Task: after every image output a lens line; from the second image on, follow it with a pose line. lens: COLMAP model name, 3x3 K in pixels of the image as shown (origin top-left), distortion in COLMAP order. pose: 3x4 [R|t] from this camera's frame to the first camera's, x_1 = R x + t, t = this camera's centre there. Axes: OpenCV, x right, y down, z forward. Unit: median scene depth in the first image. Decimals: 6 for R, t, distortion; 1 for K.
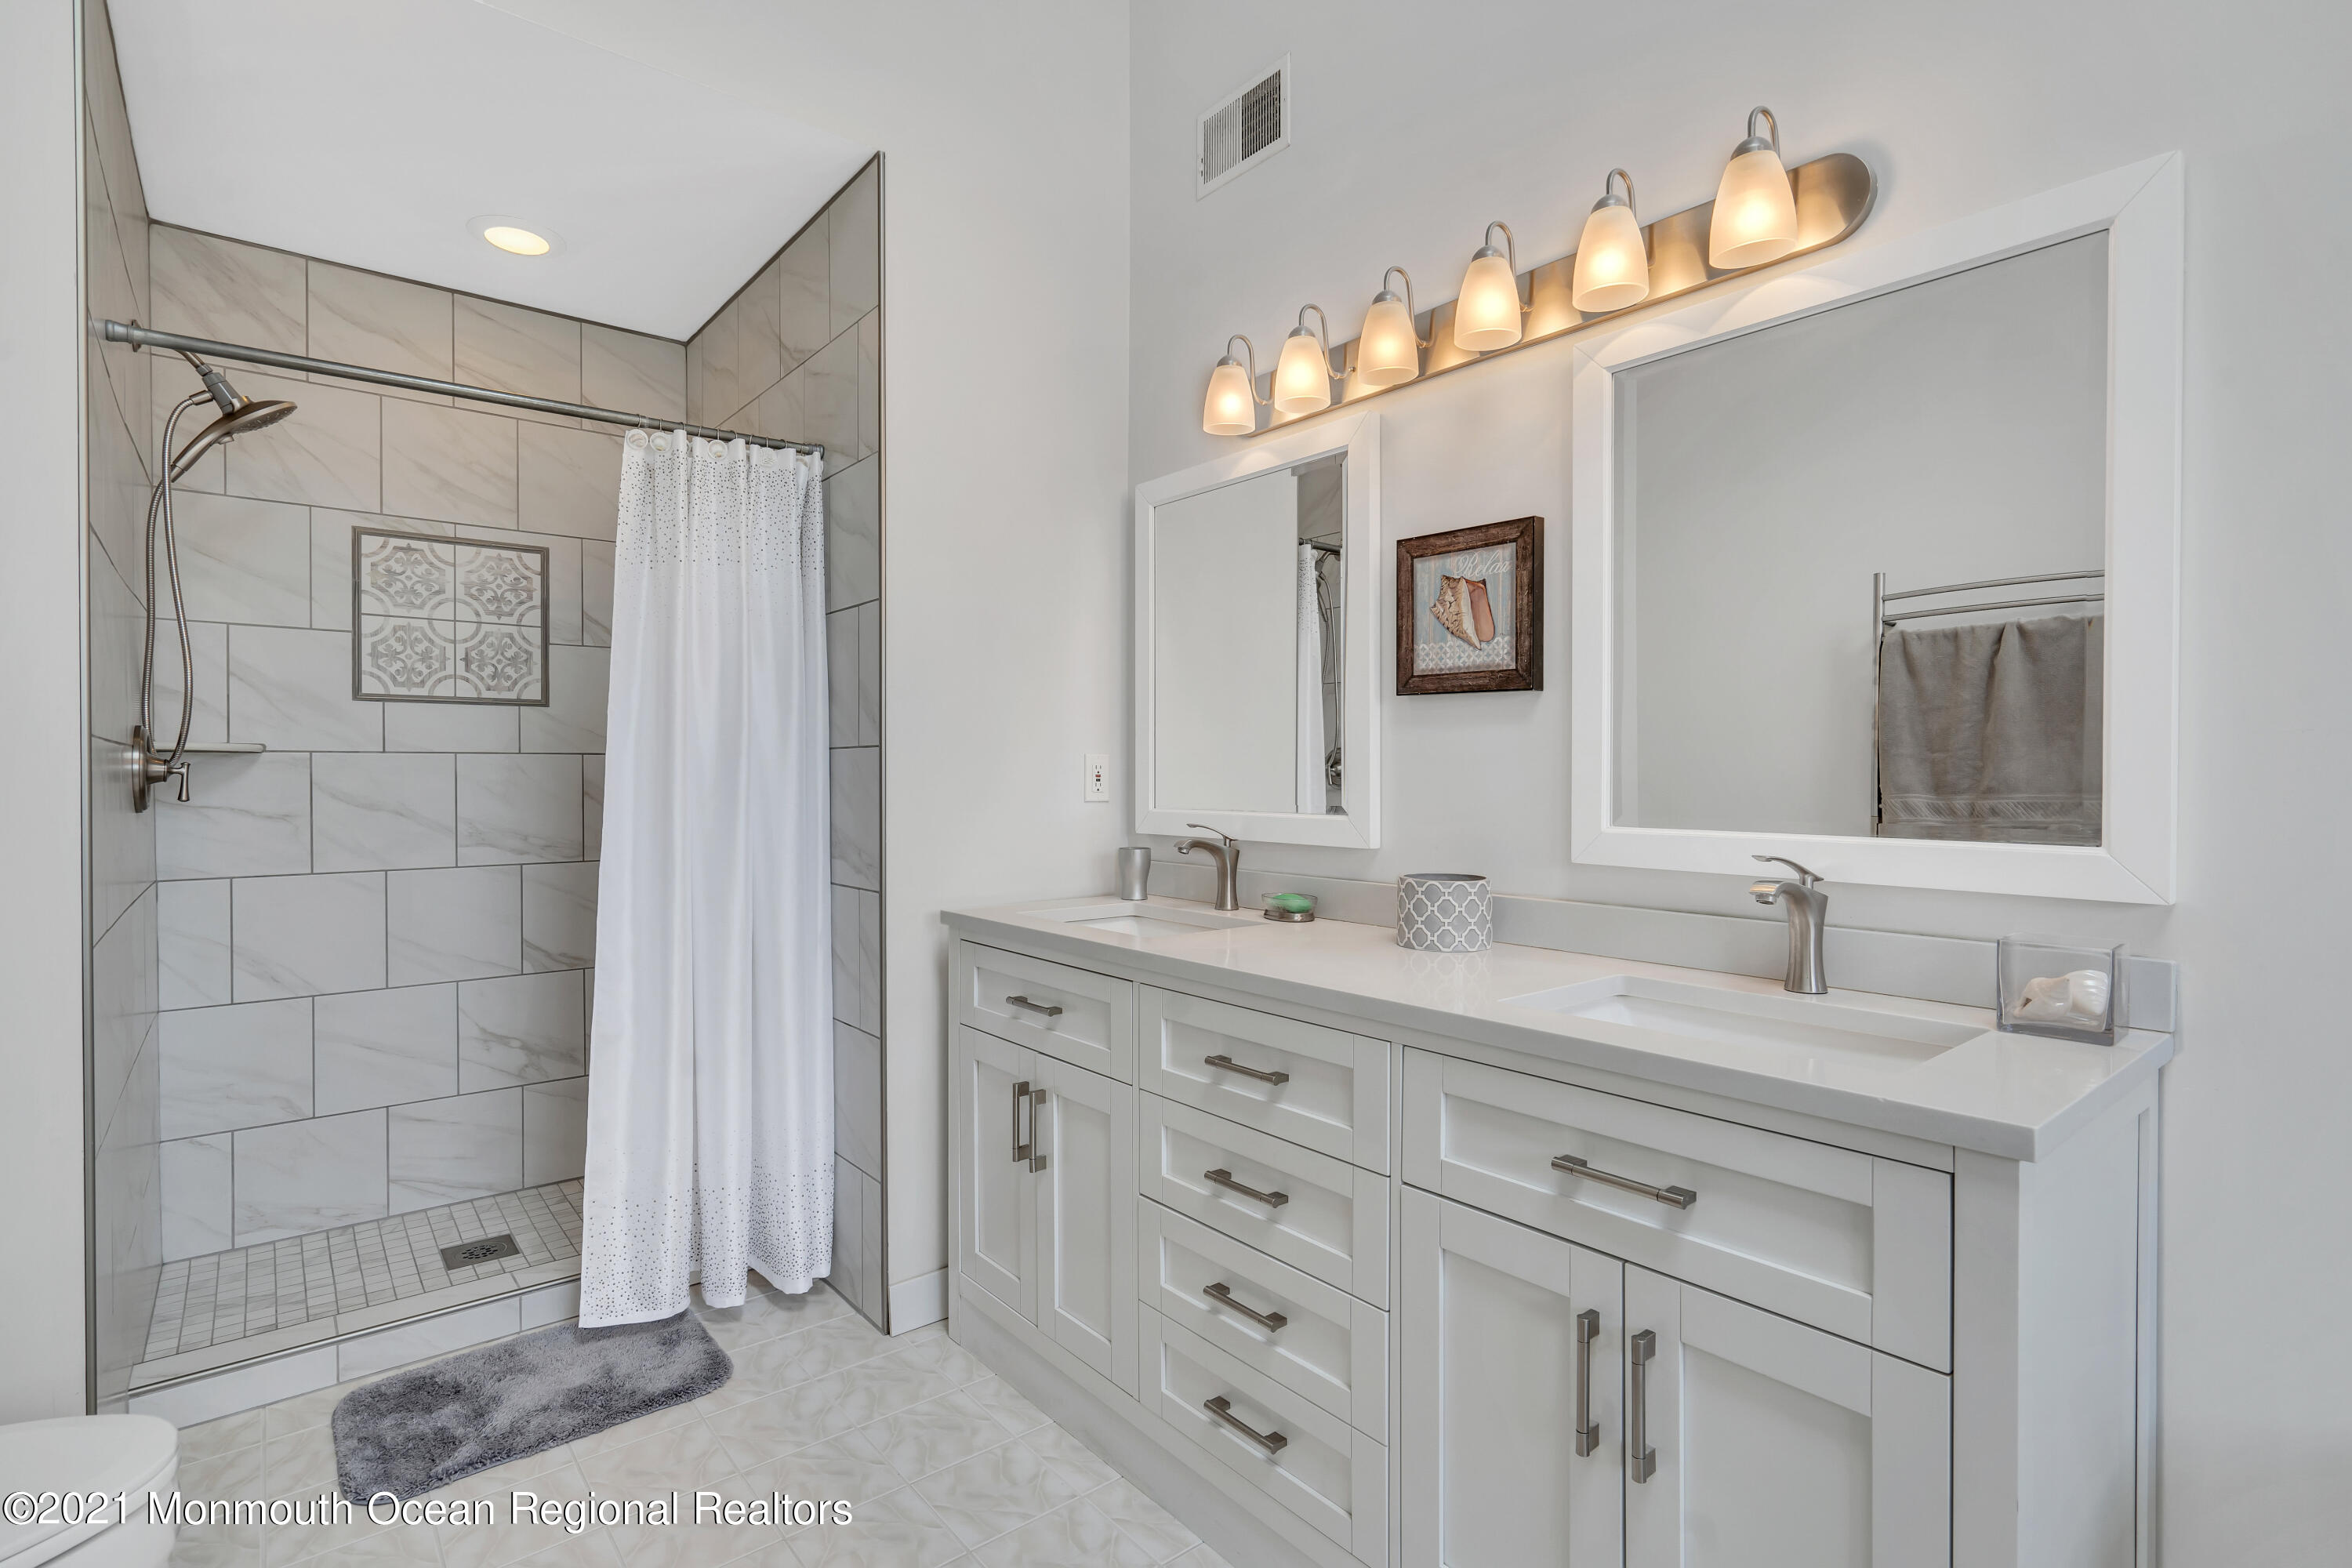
lens RADIAL K [[1071.1, 0, 1176.0], [0, 1071.1, 784.0], [0, 0, 1]] dist [-0.001583, 0.000922]
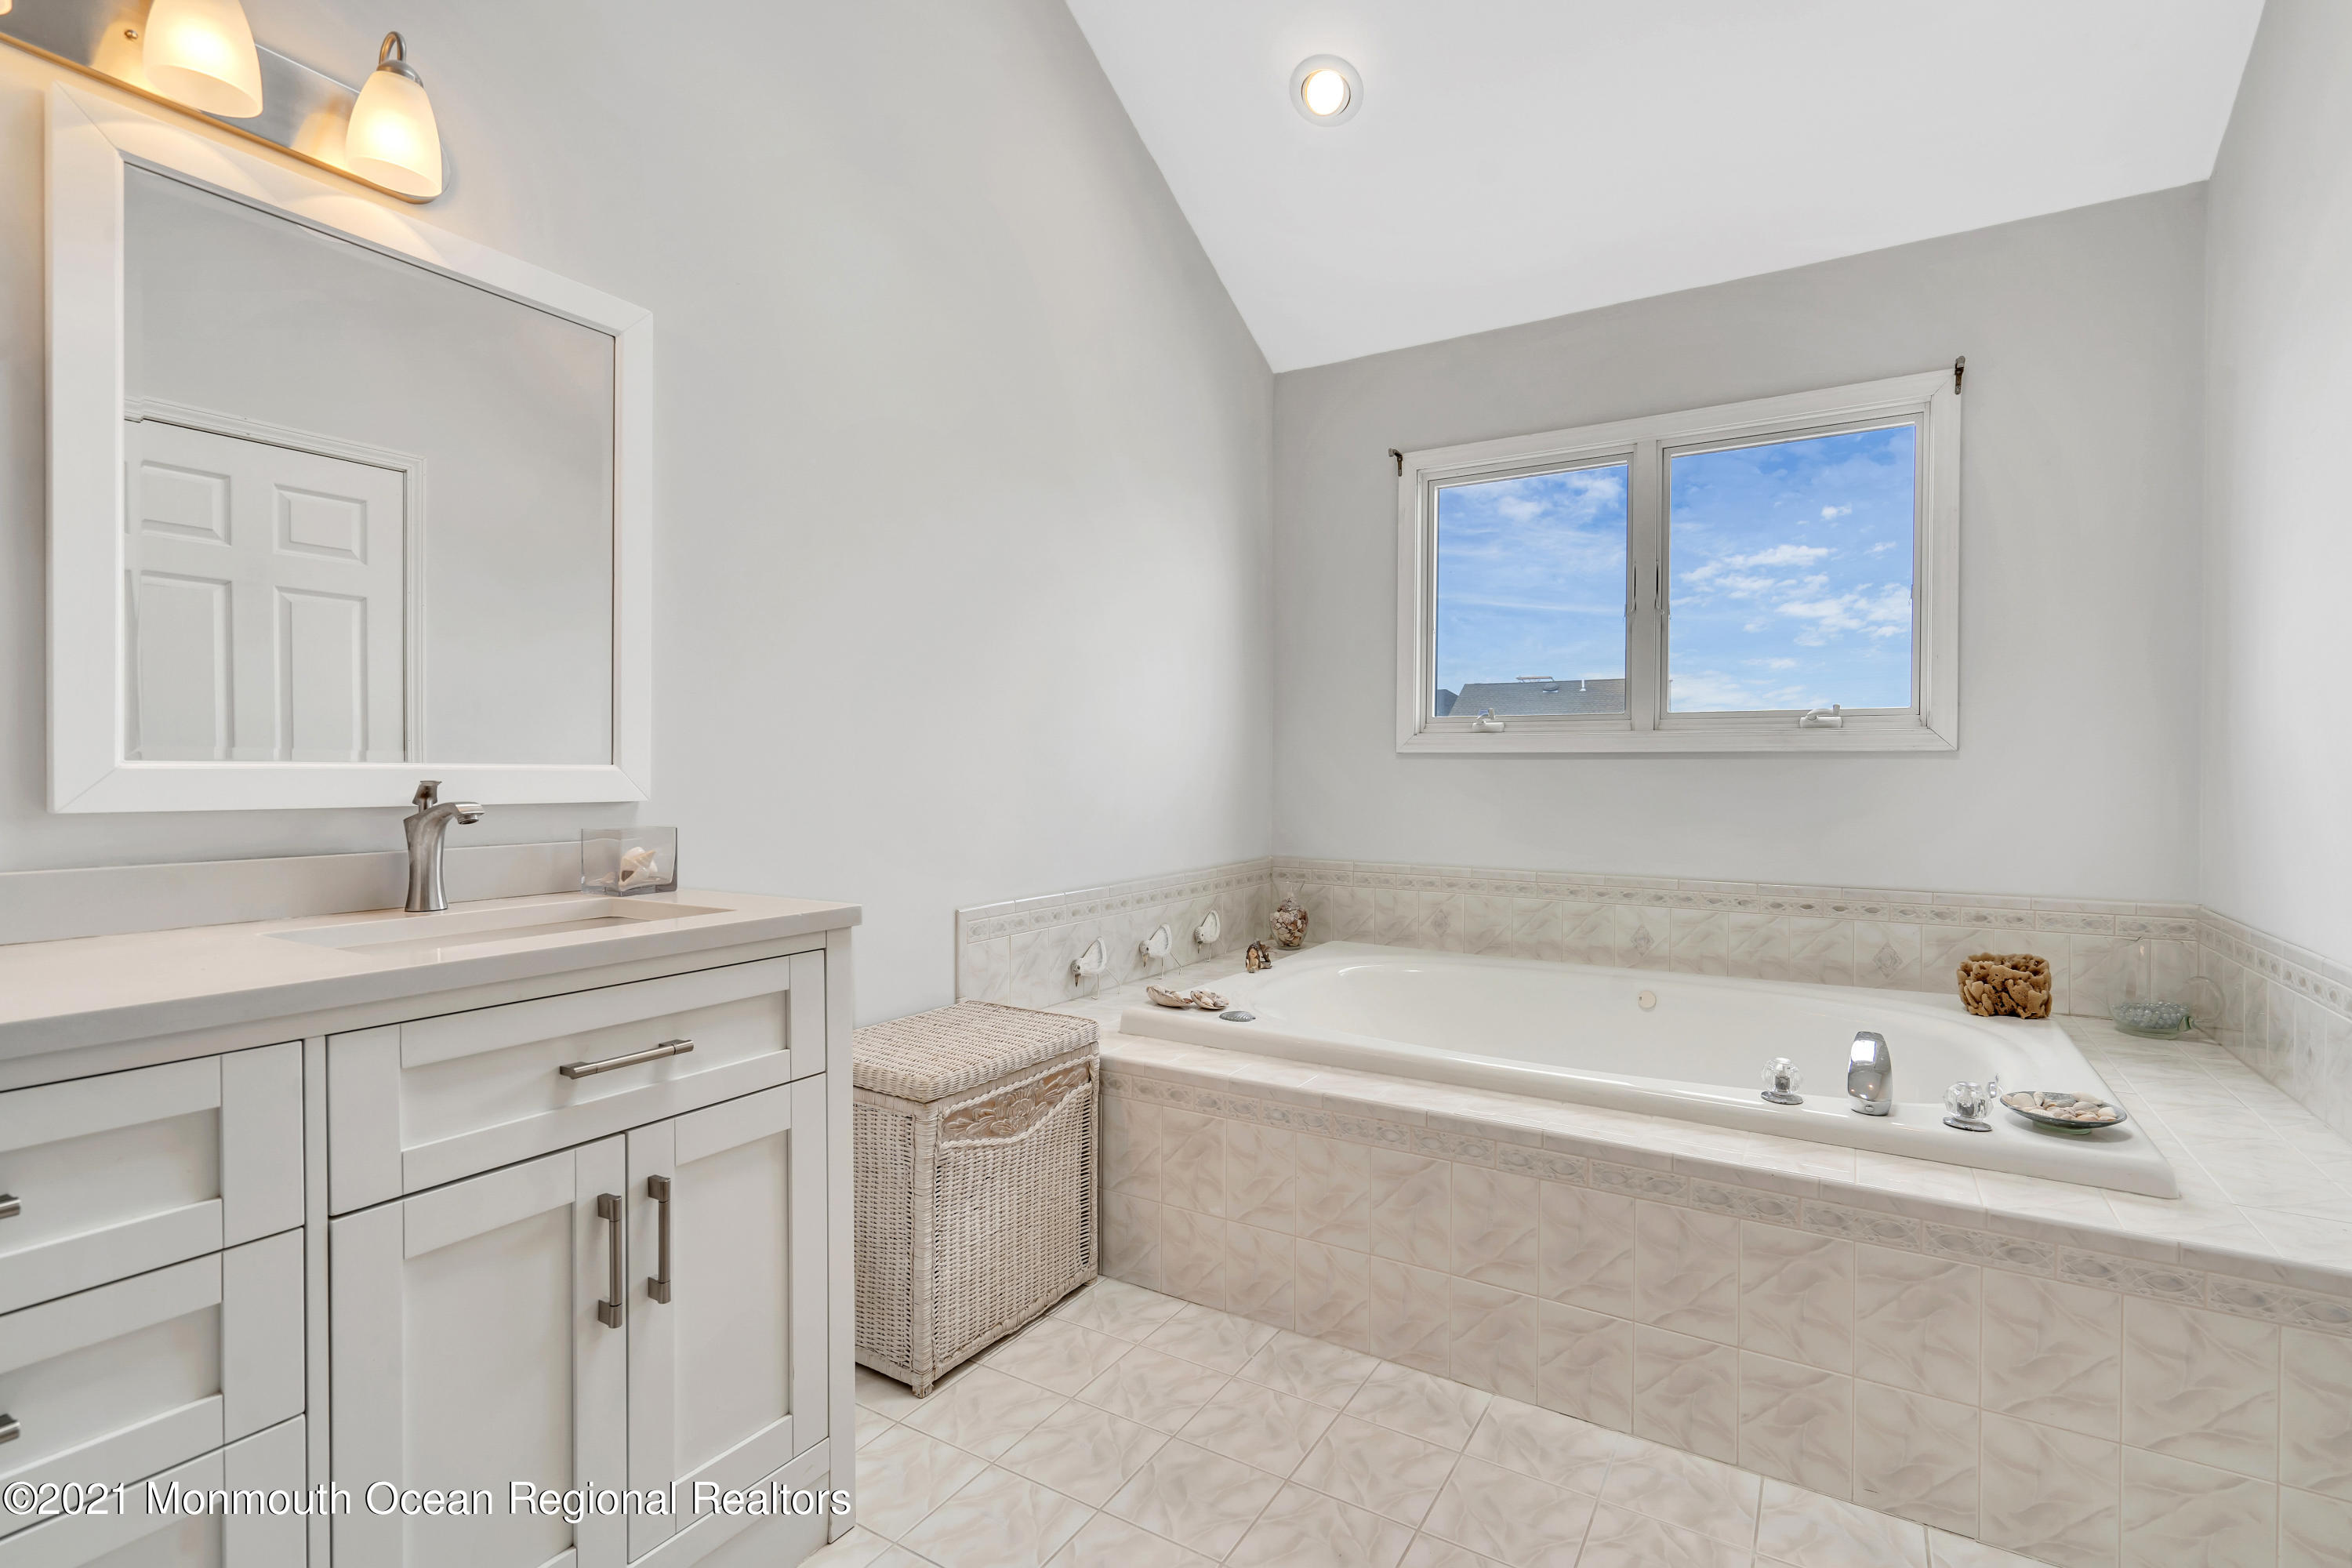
lens RADIAL K [[1081.9, 0, 1176.0], [0, 1081.9, 784.0], [0, 0, 1]] dist [-0.000720, 0.001154]
pose [[-0.299119, -0.013650, 0.954118, -0.759432], [0.009088, 0.999812, 0.017153, 0.067000], [-0.954172, 0.013802, -0.298939, 0.732049]]
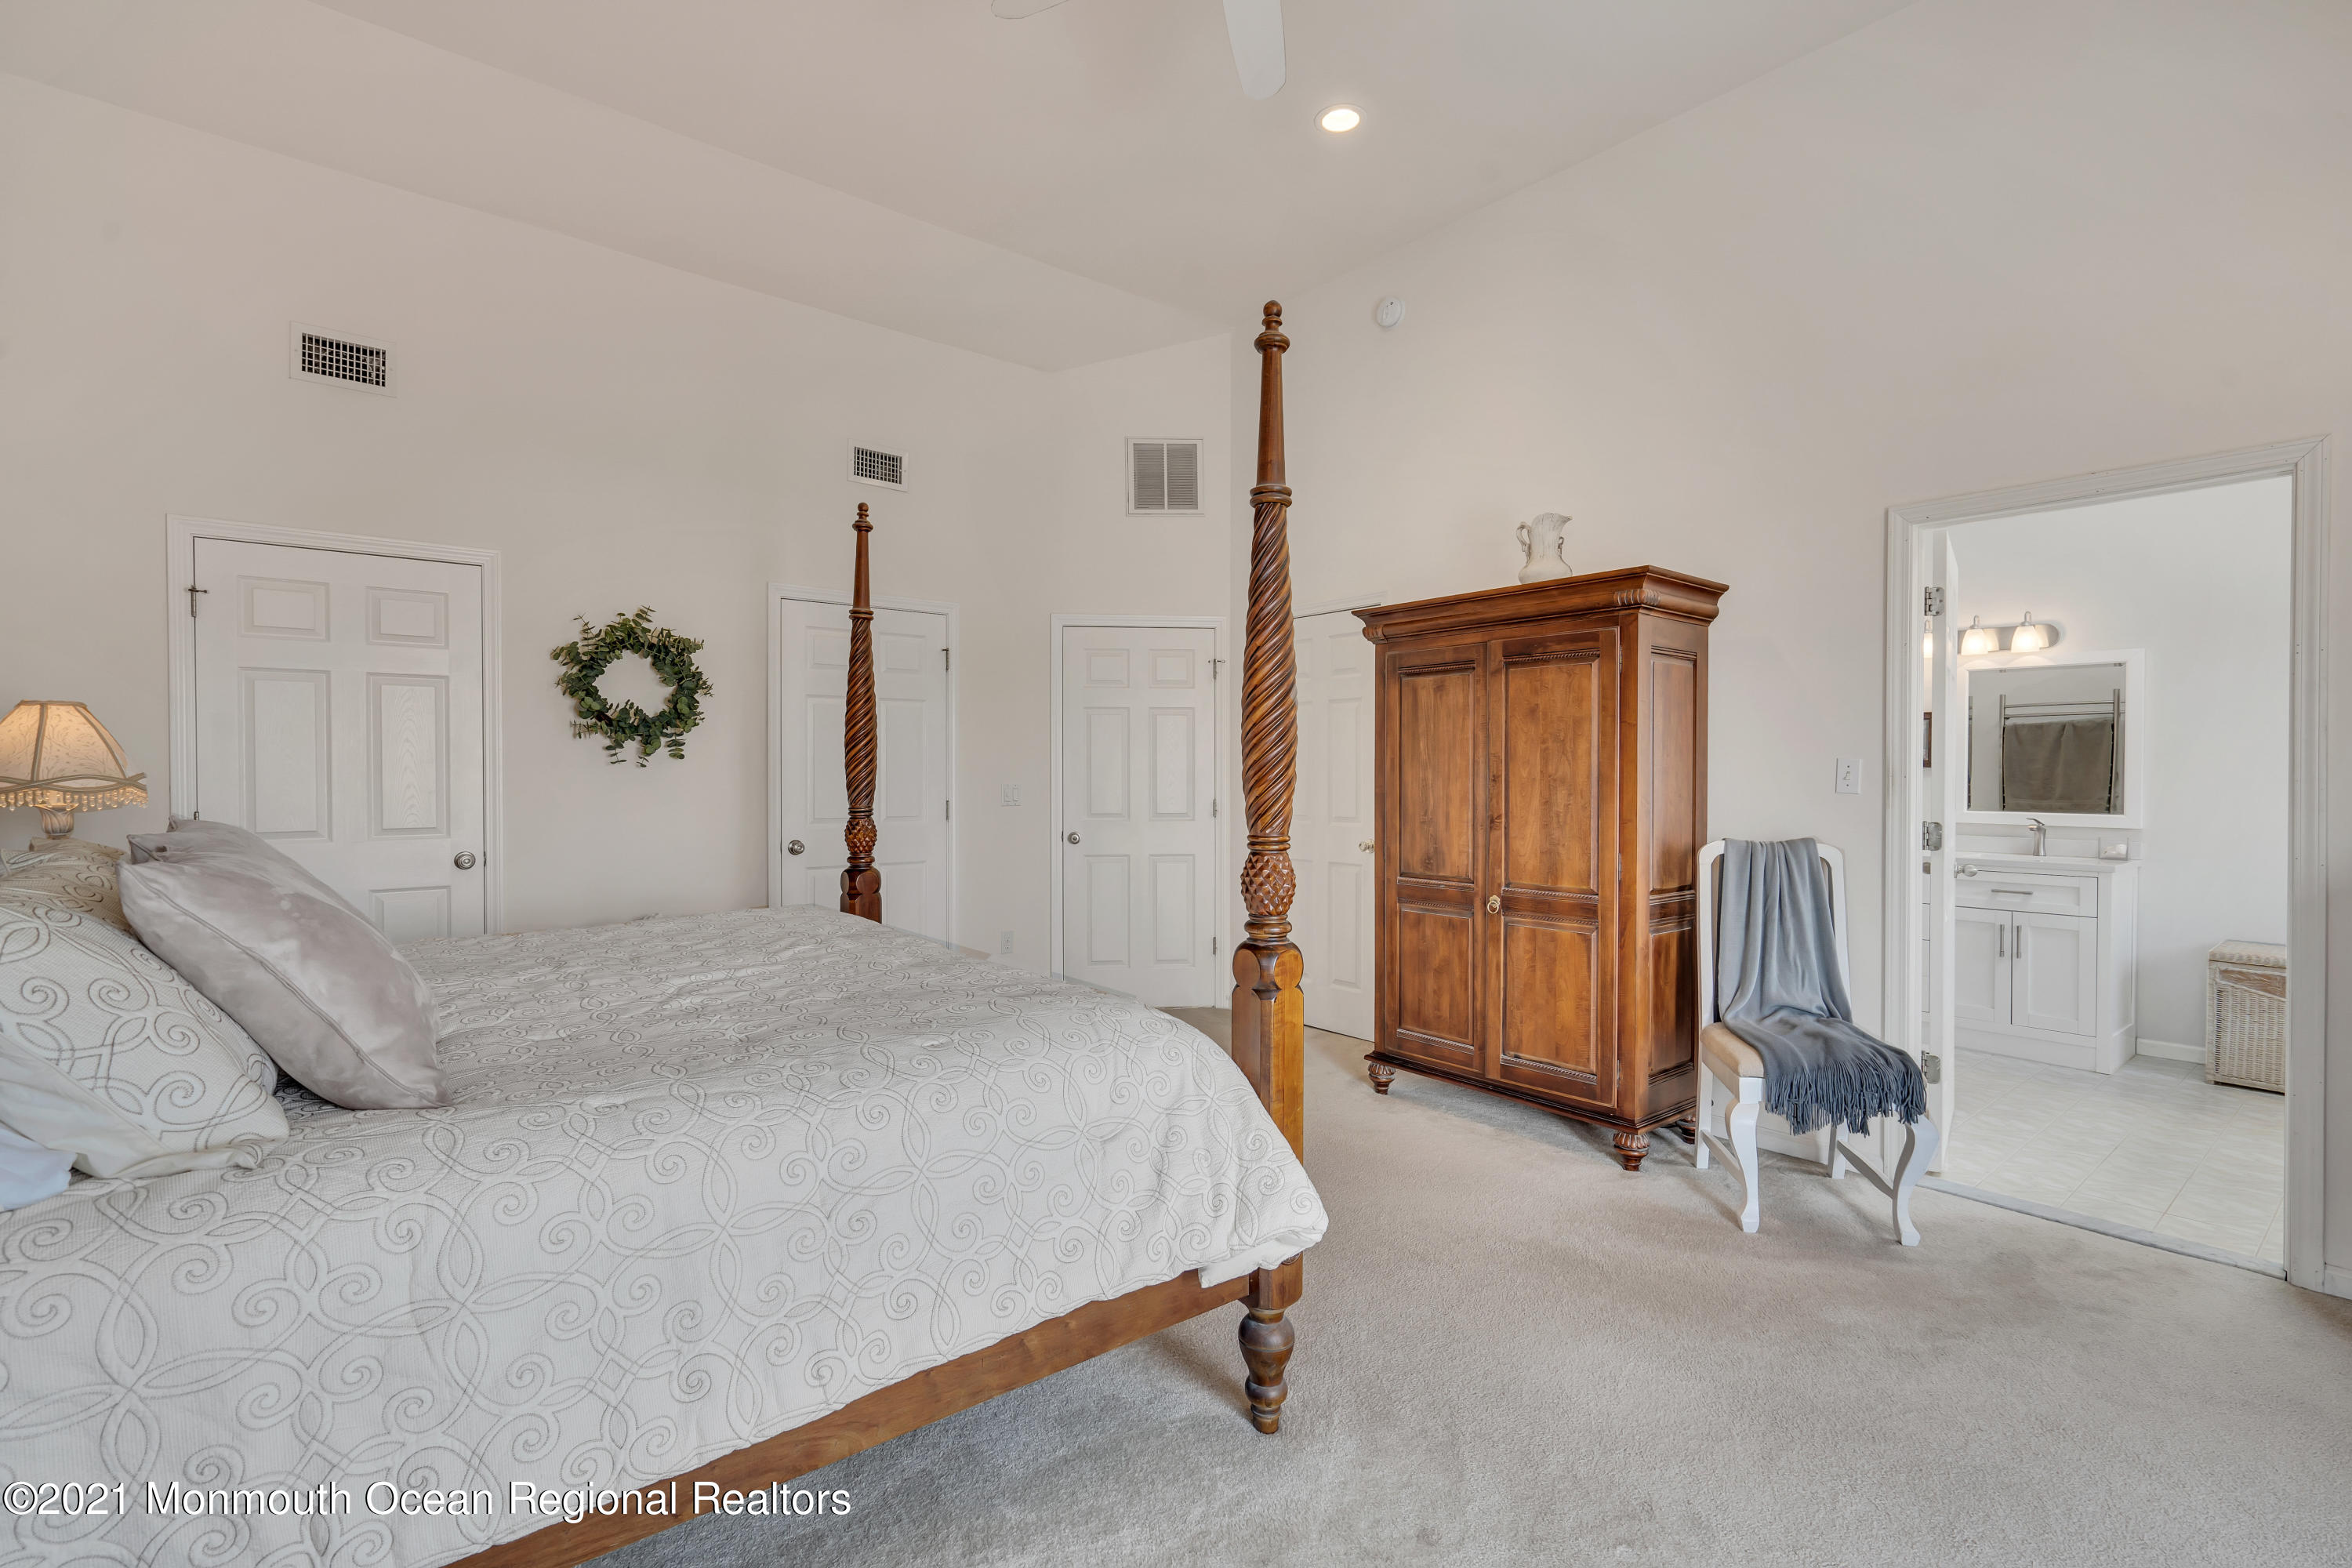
lens RADIAL K [[1069.9, 0, 1175.9], [0, 1069.9, 787.0], [0, 0, 1]] dist [-0.000628, -0.000499]
pose [[0.999801, 0.008873, 0.017848, -2.691111], [-0.008876, 0.999961, 0.000080, -0.007294], [-0.017846, -0.000238, 0.999841, -2.864094]]
